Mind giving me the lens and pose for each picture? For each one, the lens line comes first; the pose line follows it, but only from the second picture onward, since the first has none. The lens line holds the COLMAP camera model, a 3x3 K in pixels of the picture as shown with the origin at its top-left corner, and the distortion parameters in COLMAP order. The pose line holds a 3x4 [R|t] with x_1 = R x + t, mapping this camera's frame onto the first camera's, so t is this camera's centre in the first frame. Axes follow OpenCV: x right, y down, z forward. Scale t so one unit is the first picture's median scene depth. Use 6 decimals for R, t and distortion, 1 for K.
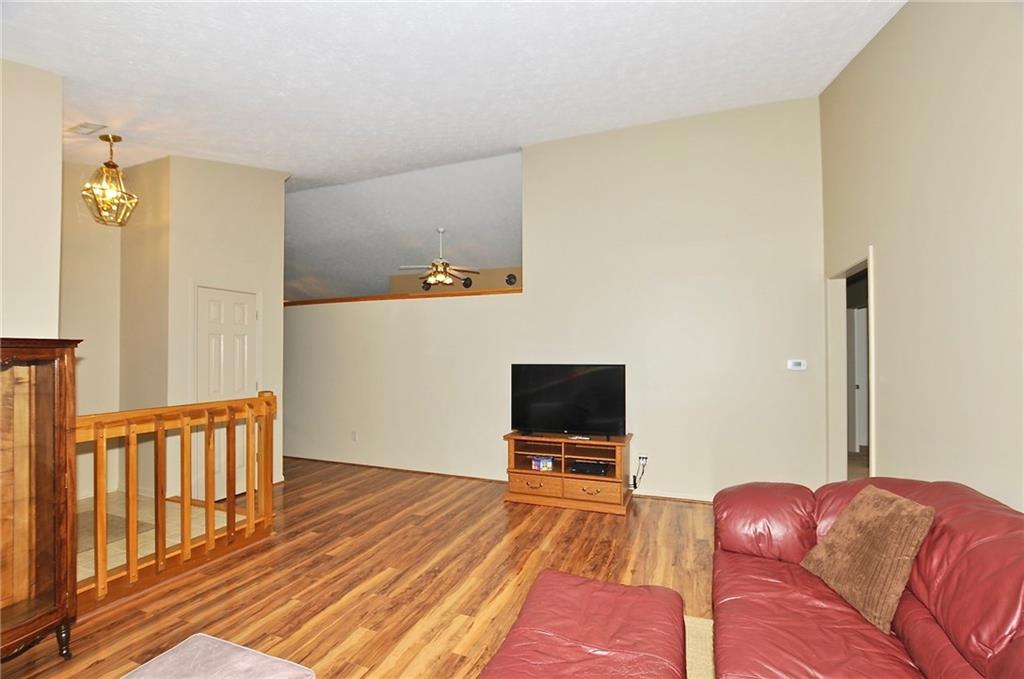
lens RADIAL K [[453.6, 0, 514.6], [0, 453.6, 347.5], [0, 0, 1]] dist [-0.031813, 0.006854]
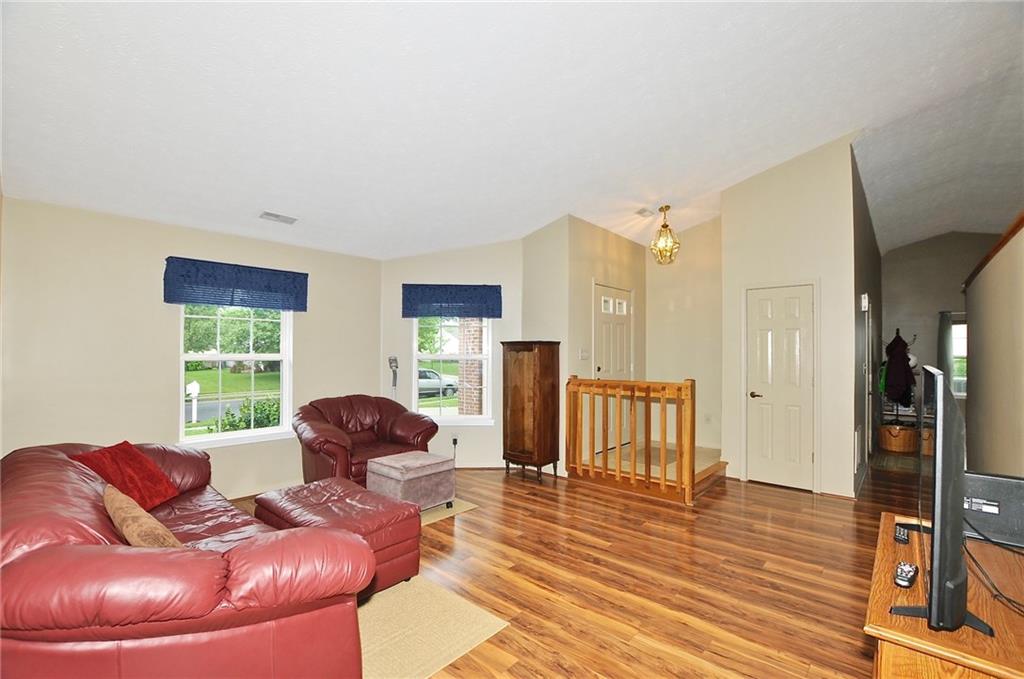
lens RADIAL K [[453.6, 0, 516.1], [0, 453.6, 340.7], [0, 0, 1]] dist [-0.031813, 0.006854]
pose [[-0.338731, -0.015872, -0.940749, 0.802834], [0.009570, 0.999748, -0.020313, 0.018100], [0.940835, -0.015884, -0.338494, 1.117002]]
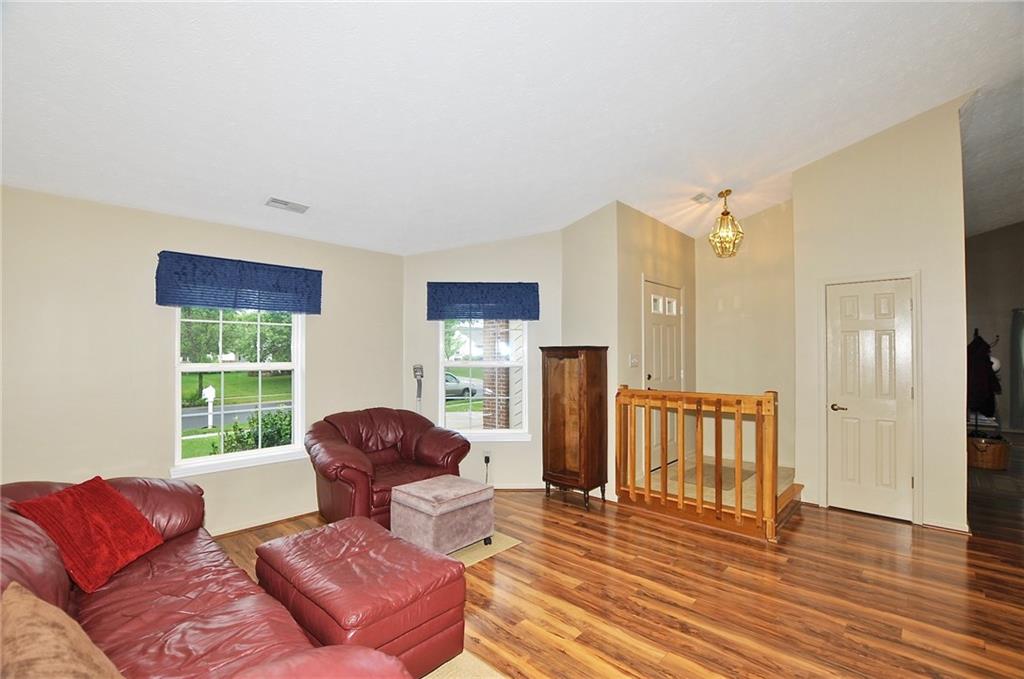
lens RADIAL K [[453.6, 0, 516.6], [0, 453.6, 340.9], [0, 0, 1]] dist [-0.031813, 0.006854]
pose [[-0.366898, -0.015468, -0.930133, 0.644687], [0.014290, 0.999650, -0.022261, -0.000014], [0.930151, -0.021459, -0.366549, 0.969241]]
